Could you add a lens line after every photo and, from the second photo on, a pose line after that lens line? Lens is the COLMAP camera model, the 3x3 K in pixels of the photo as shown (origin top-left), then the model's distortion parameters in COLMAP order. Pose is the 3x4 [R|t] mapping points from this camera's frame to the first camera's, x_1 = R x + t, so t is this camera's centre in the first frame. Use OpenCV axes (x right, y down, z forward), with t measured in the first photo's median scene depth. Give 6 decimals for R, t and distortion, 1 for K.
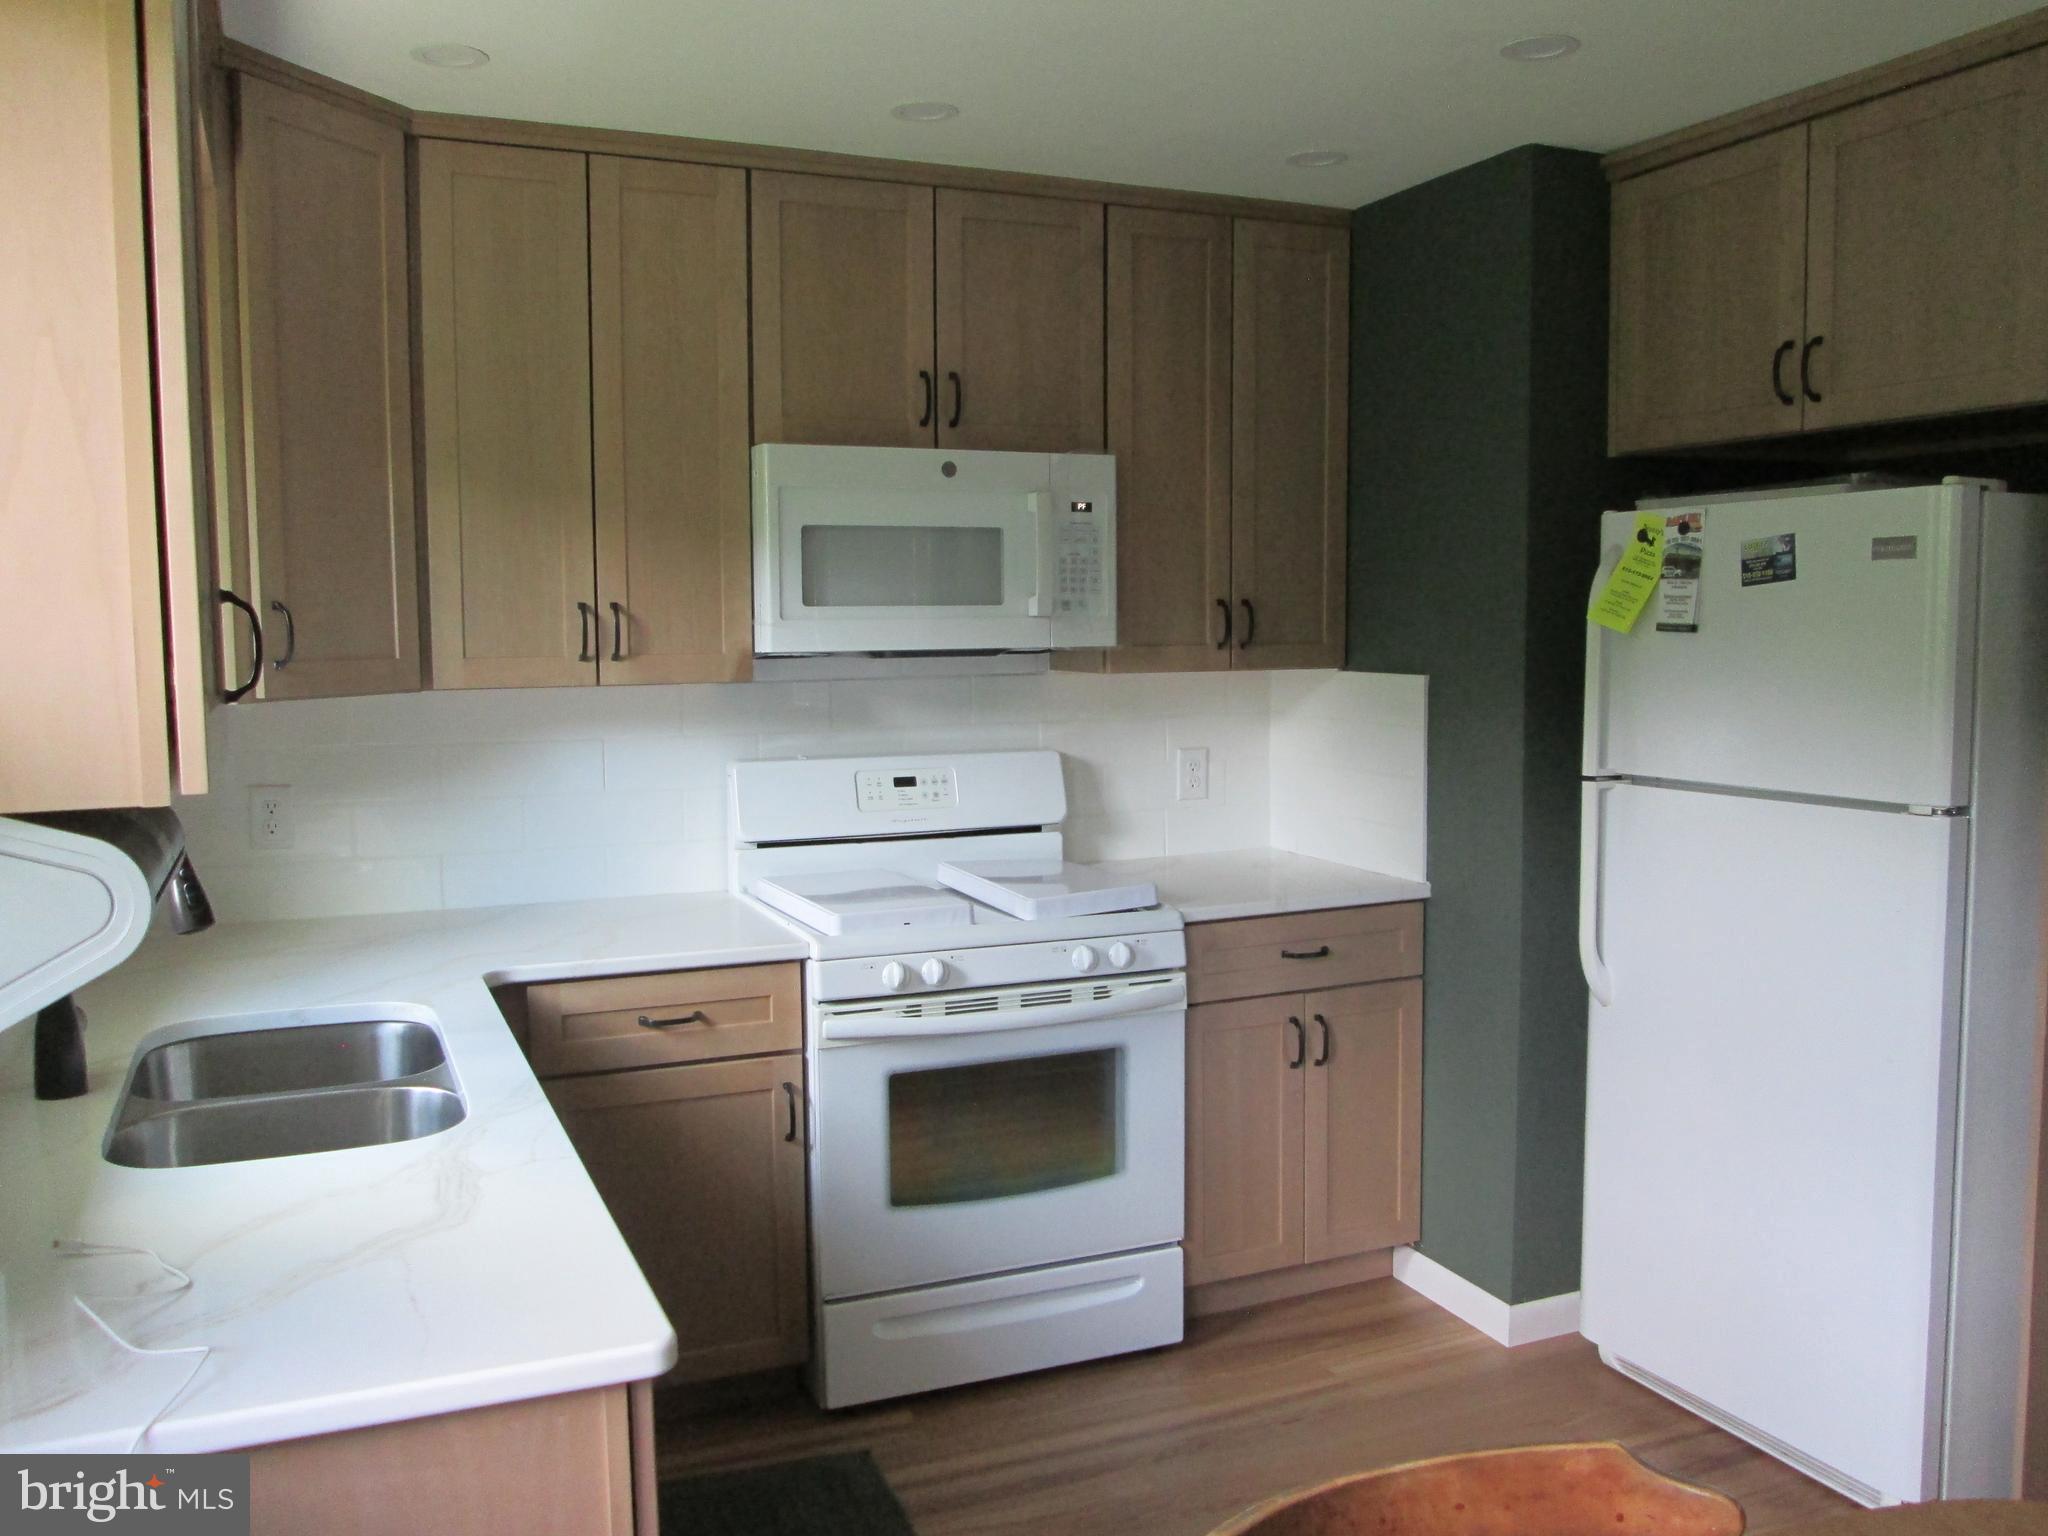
lens RADIAL K [[1694.5, 0, 1024.0], [0, 1694.5, 768.0], [0, 0, 1]] dist [-0.059309, 0.021264]
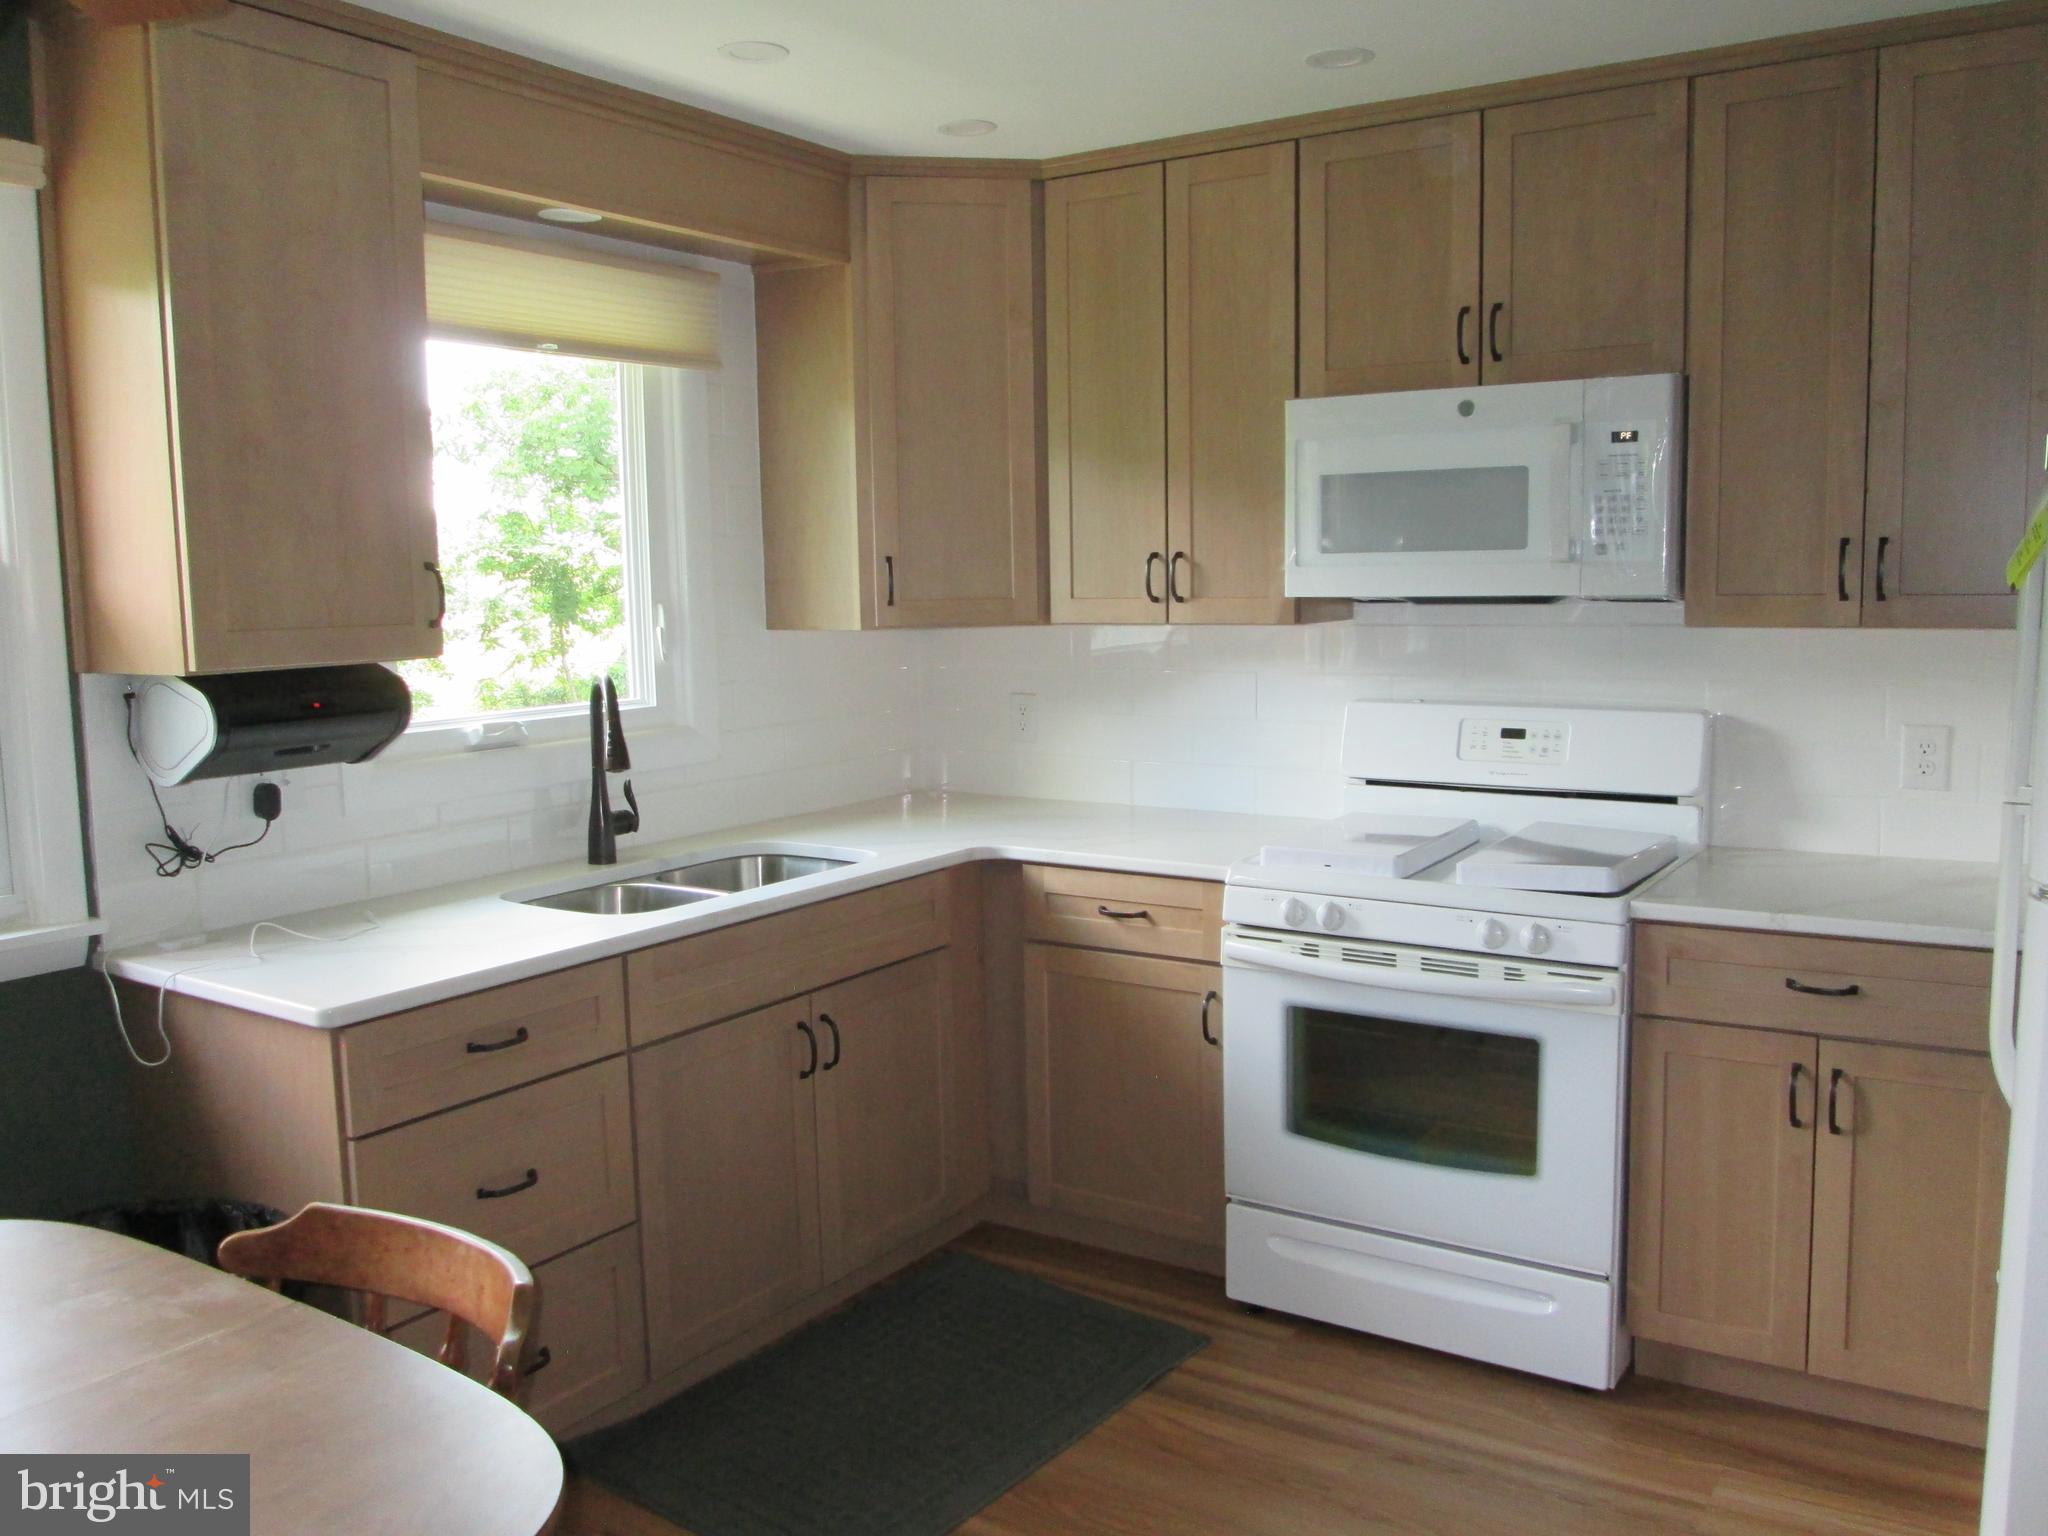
lens RADIAL K [[1694.5, 0, 1024.0], [0, 1694.5, 768.0], [0, 0, 1]] dist [-0.059309, 0.021264]
pose [[0.535451, 0.097282, -0.838945, 0.659512], [-0.059207, 0.995224, 0.077615, -0.033966], [0.842488, 0.008112, 0.538654, 0.283961]]
